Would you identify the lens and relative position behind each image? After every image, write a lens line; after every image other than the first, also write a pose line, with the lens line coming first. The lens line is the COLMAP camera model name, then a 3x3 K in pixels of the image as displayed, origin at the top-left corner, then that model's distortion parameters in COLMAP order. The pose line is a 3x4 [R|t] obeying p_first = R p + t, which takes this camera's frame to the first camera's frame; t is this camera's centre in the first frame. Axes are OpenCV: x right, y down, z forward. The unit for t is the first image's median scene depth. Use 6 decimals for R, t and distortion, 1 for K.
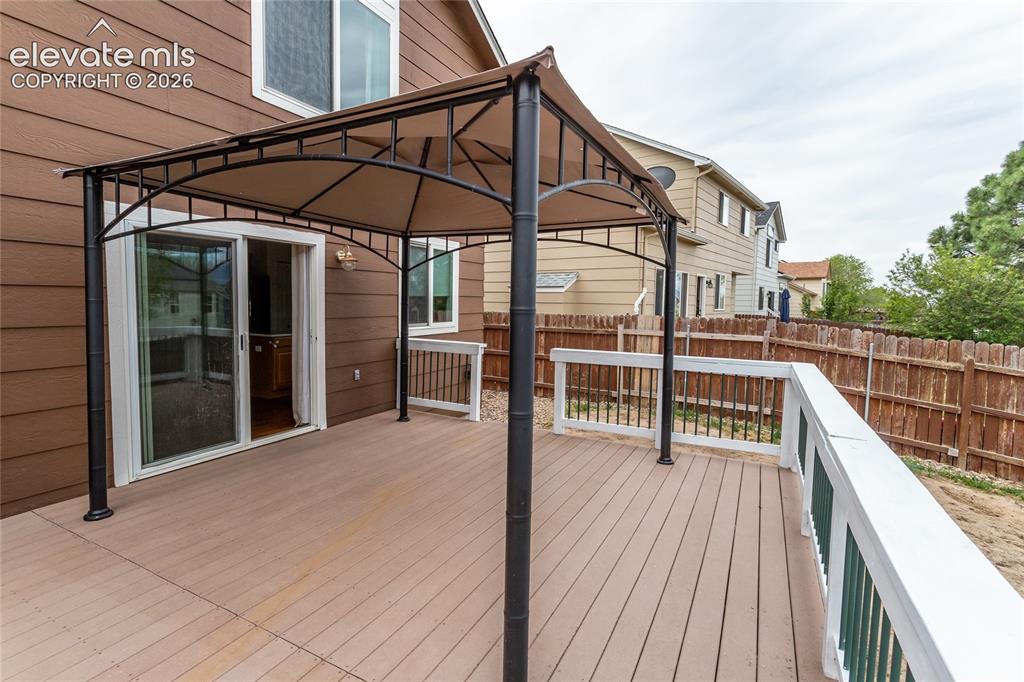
lens RADIAL K [[486.9, 0, 508.4], [0, 486.9, 334.8], [0, 0, 1]] dist [0.002951, -0.000038]
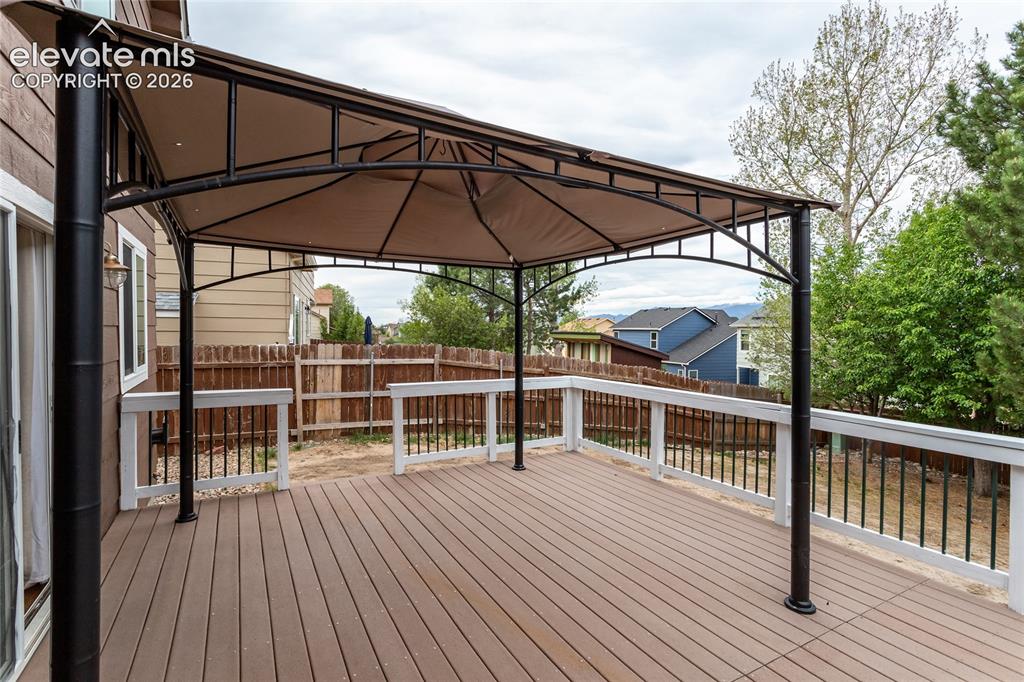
lens RADIAL K [[494.6, 0, 509.1], [0, 494.6, 350.9], [0, 0, 1]] dist [0.001996, 0.000153]
pose [[0.533148, -0.043582, 0.844899, -0.454063], [0.053589, 0.998406, 0.017684, -0.032422], [-0.844323, 0.035849, 0.534634, 0.233559]]
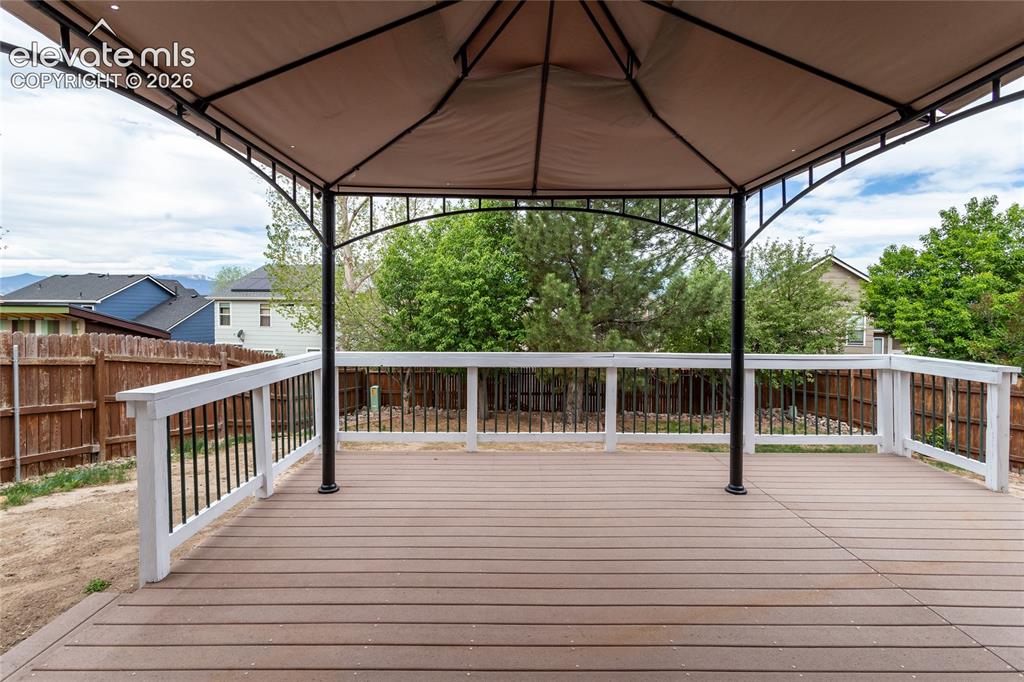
lens RADIAL K [[500.9, 0, 517.7], [0, 500.9, 326.1], [0, 0, 1]] dist [0.002206, 0.000466]
pose [[-0.489097, -0.043573, 0.871141, -0.352217], [0.045587, 0.996109, 0.075419, -0.038158], [-0.871038, 0.076600, -0.485207, 0.716649]]
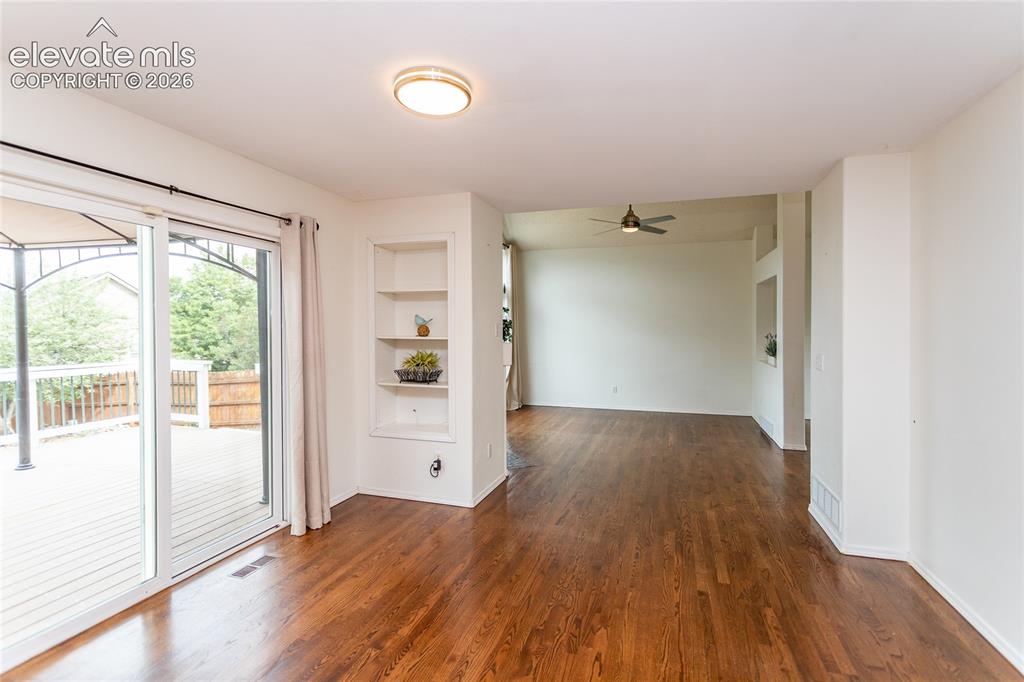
lens RADIAL K [[486.9, 0, 508.4], [0, 486.9, 334.8], [0, 0, 1]] dist [0.002951, -0.000038]
pose [[-0.984425, -0.013718, -0.175269, -0.560496], [-0.028459, 0.996236, 0.081872, -0.080521], [0.173486, 0.085585, -0.981110, 1.051616]]
